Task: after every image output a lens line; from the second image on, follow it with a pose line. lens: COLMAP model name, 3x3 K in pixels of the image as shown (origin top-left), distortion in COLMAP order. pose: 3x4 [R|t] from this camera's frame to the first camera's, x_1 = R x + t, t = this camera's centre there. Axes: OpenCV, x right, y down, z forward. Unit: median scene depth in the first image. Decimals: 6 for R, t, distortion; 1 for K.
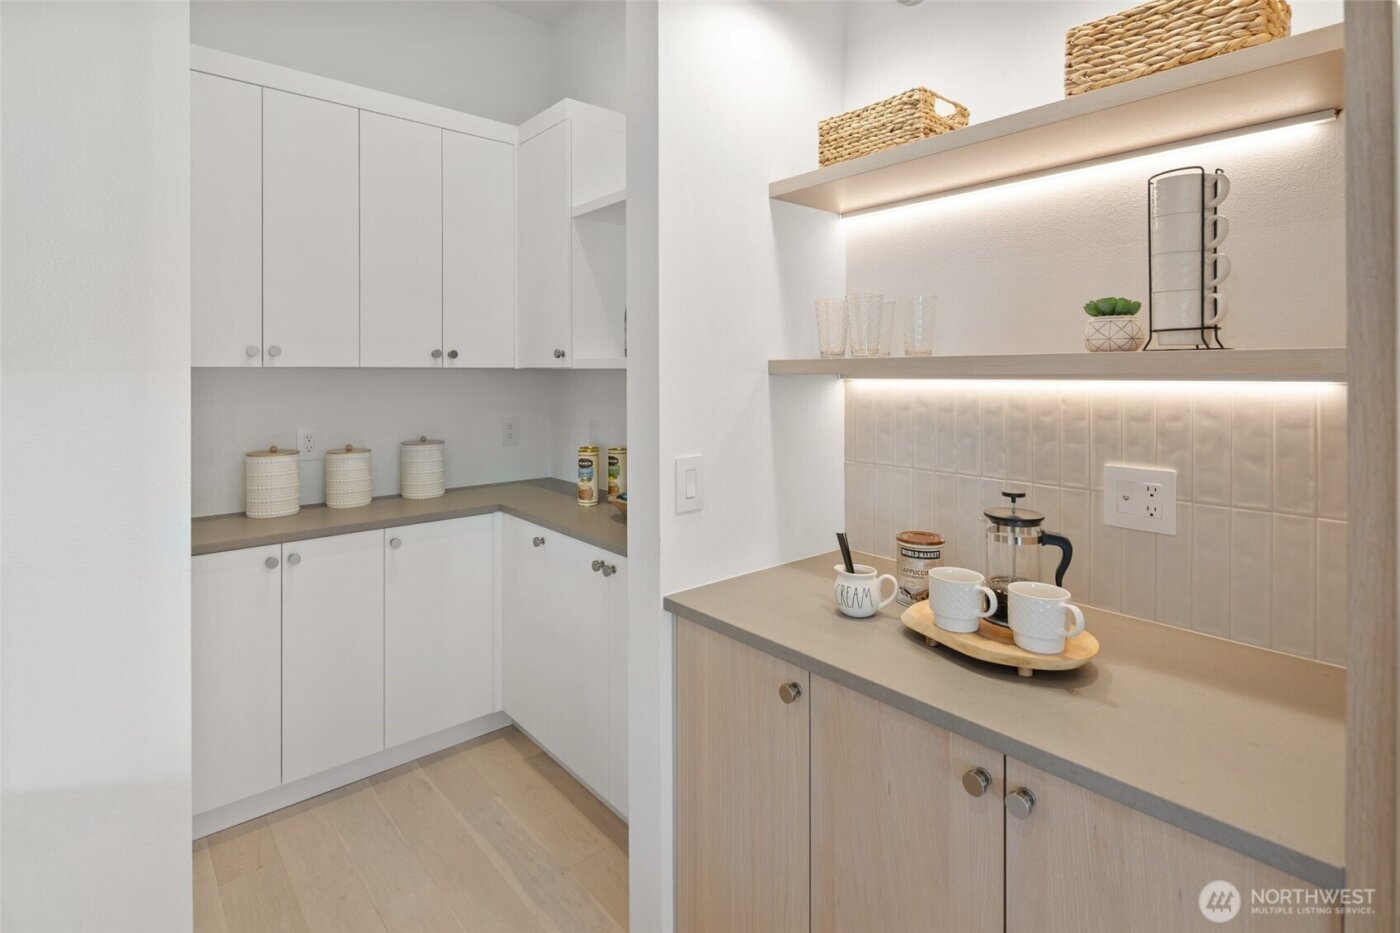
lens RADIAL K [[679.6, 0, 690.2], [0, 679.6, 372.4], [0, 0, 1]] dist [-0.002148, -0.000703]
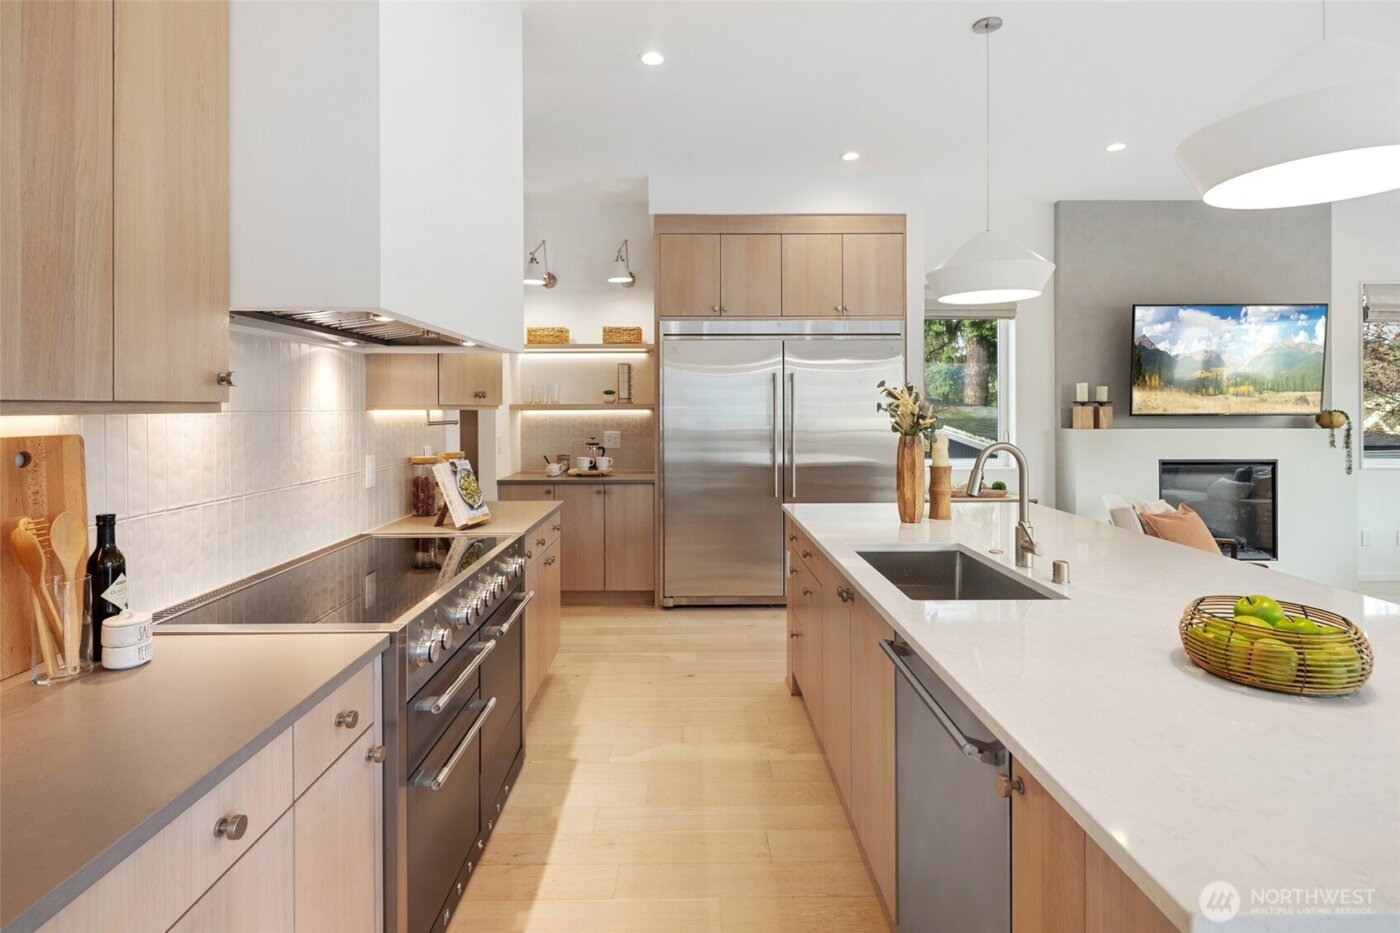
lens RADIAL K [[683.1, 0, 700.2], [0, 683.1, 404.5], [0, 0, 1]] dist [0.002784, 0.000398]
pose [[0.636167, 0.000328, 0.771551, -1.736010], [0.002048, 0.999996, -0.002113, -0.009855], [-0.771549, 0.002924, 0.636164, -1.603652]]
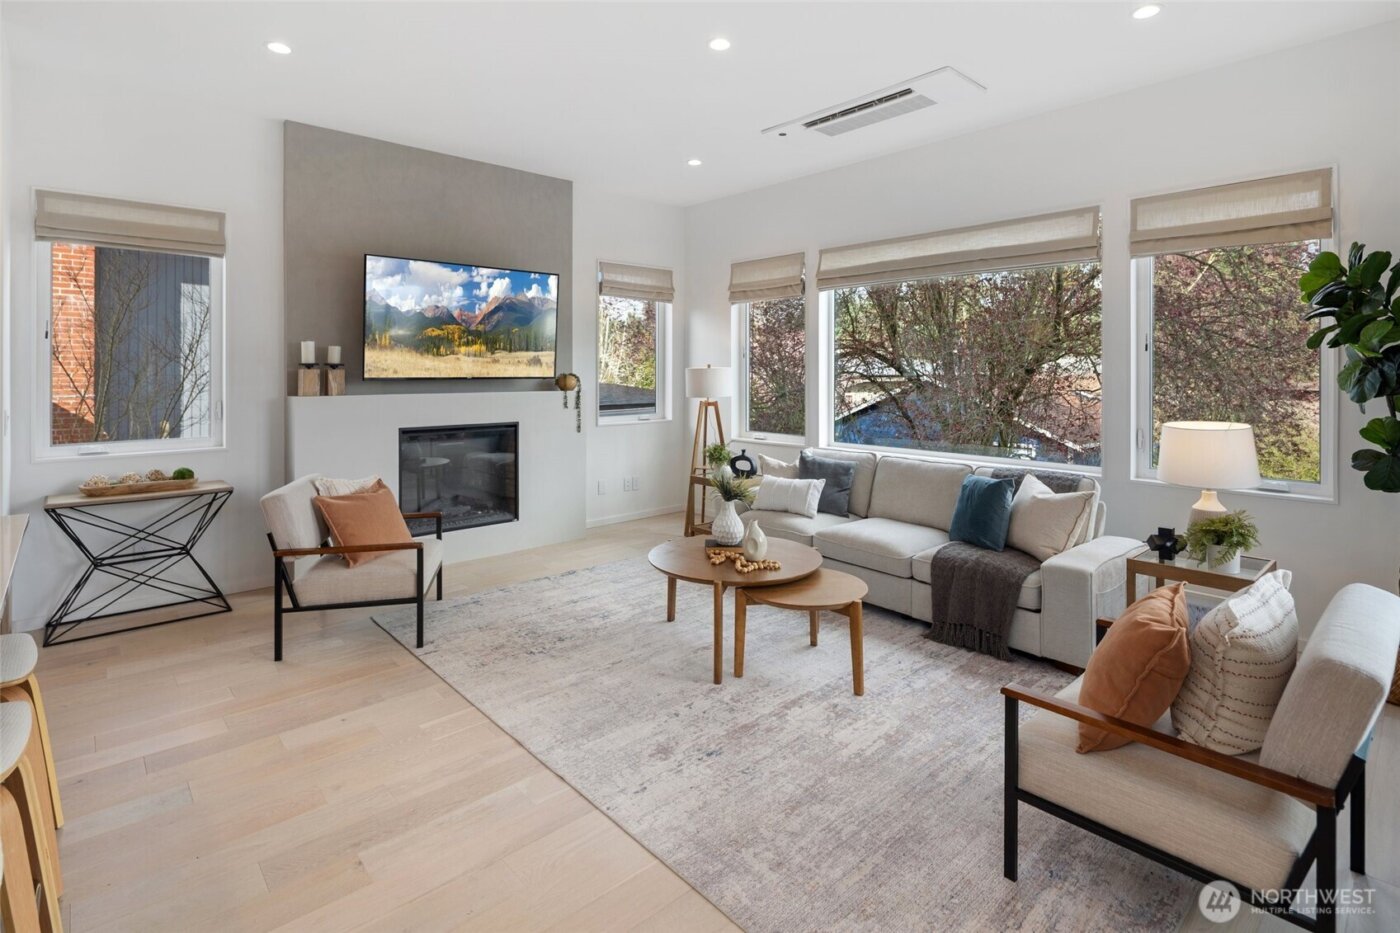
lens RADIAL K [[679.6, 0, 690.2], [0, 679.6, 372.4], [0, 0, 1]] dist [-0.002148, -0.000703]
pose [[-0.027000, -0.000829, 0.999635, -0.819189], [-0.000258, 1.000000, 0.000822, 0.005799], [-0.999635, -0.000236, -0.027000, -2.387717]]
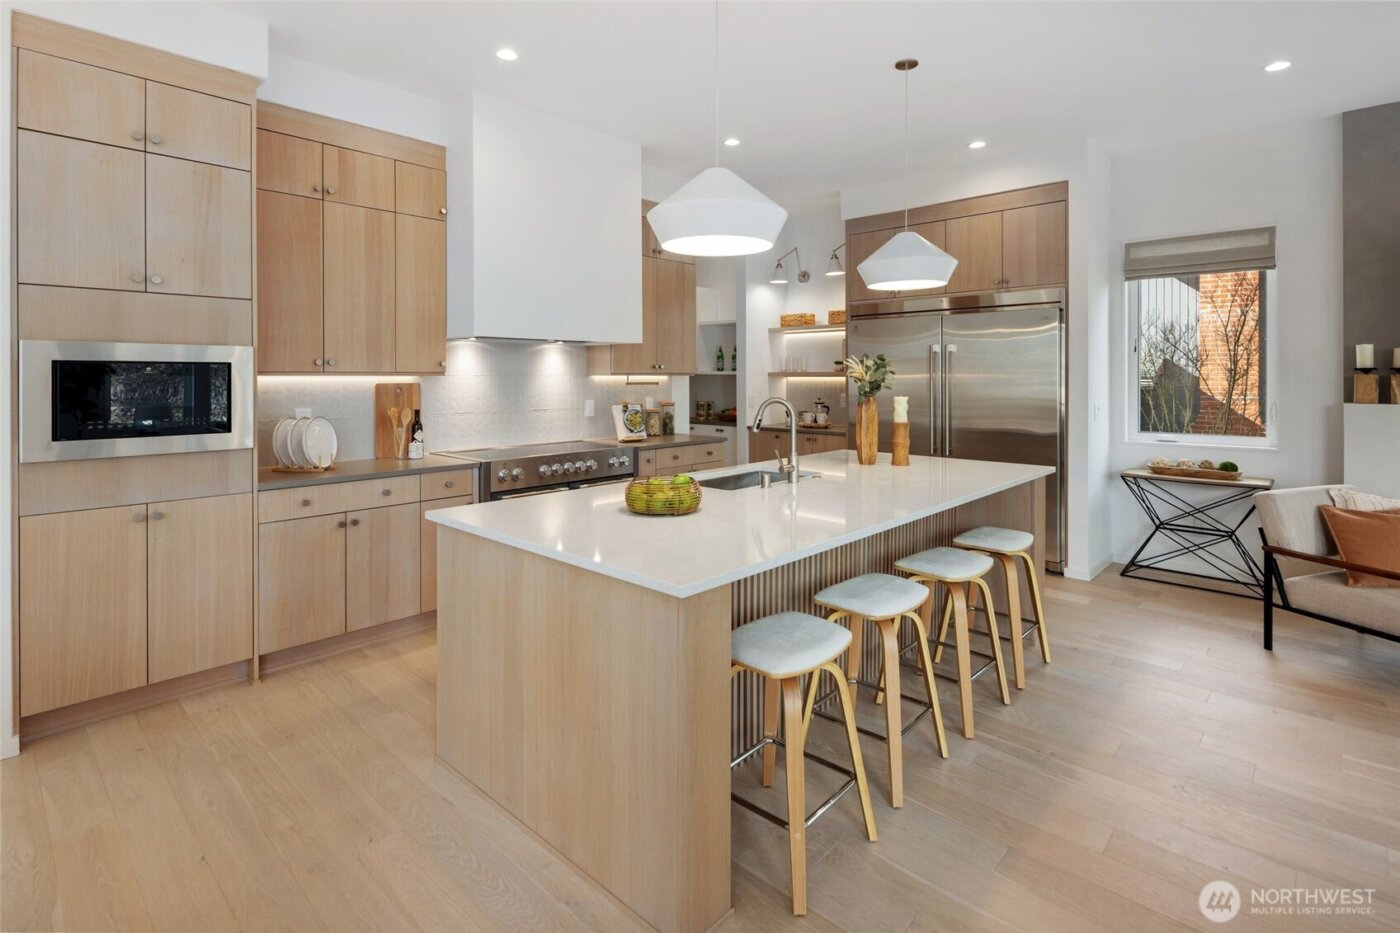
lens RADIAL K [[685.2, 0, 703.4], [0, 685.2, 378.5], [0, 0, 1]] dist [0.001266, 0.000061]
pose [[0.992654, -0.001691, 0.120972, -0.799556], [0.001026, 0.999984, 0.005564, -0.005409], [-0.120980, -0.005399, 0.992640, -3.155134]]
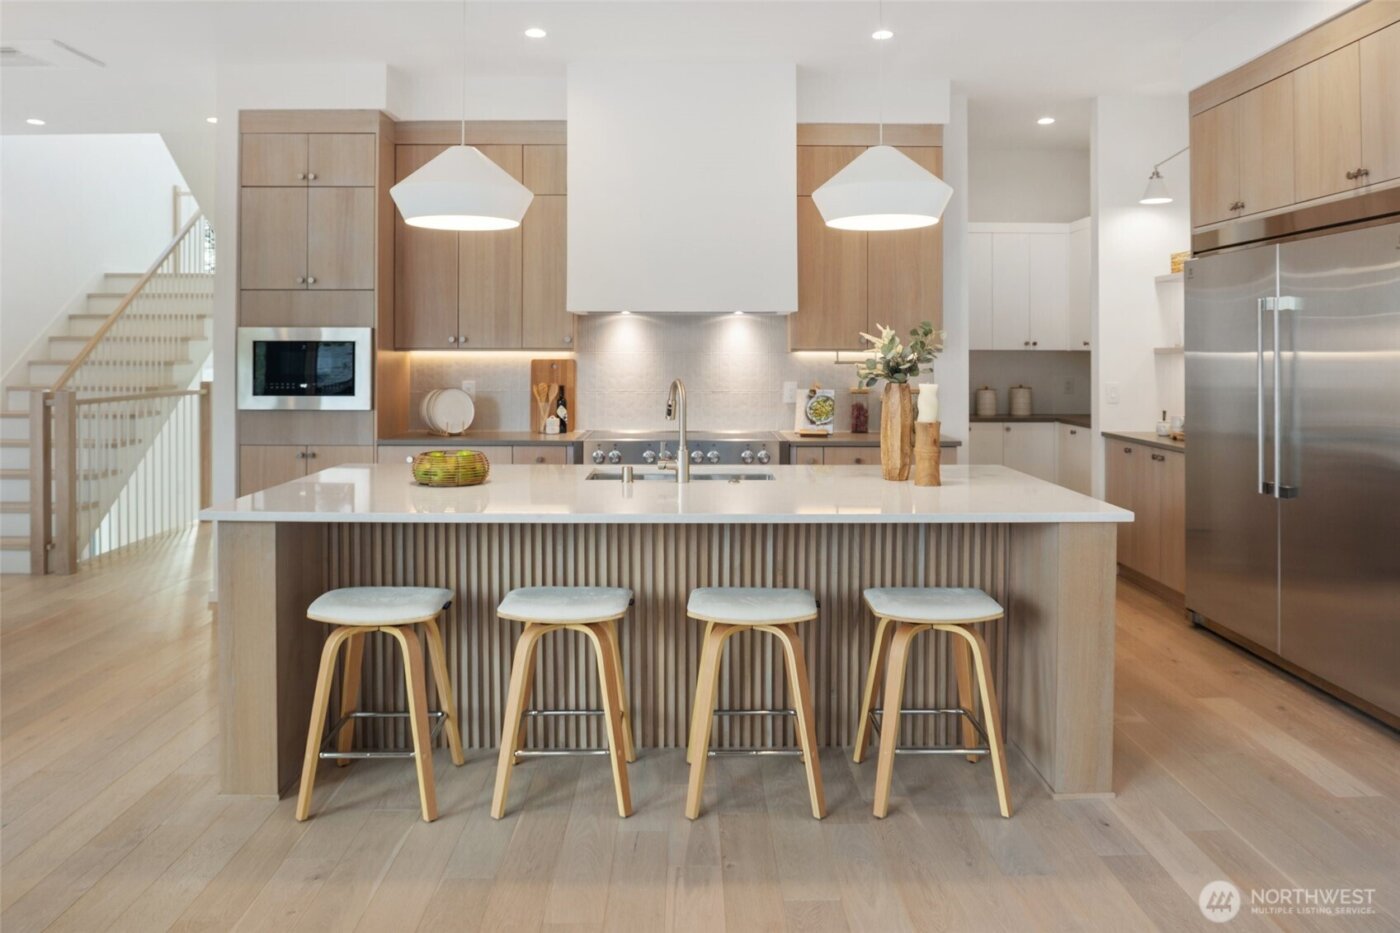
lens RADIAL K [[986.7, 0, 696.6], [0, 986.7, 362.9], [0, 0, 1]] dist [-0.026290, 0.000538]
pose [[0.766740, 0.008464, -0.641902, 1.198842], [-0.000543, 0.999921, 0.012535, -0.006953], [0.641958, -0.009262, 0.766684, -2.993527]]
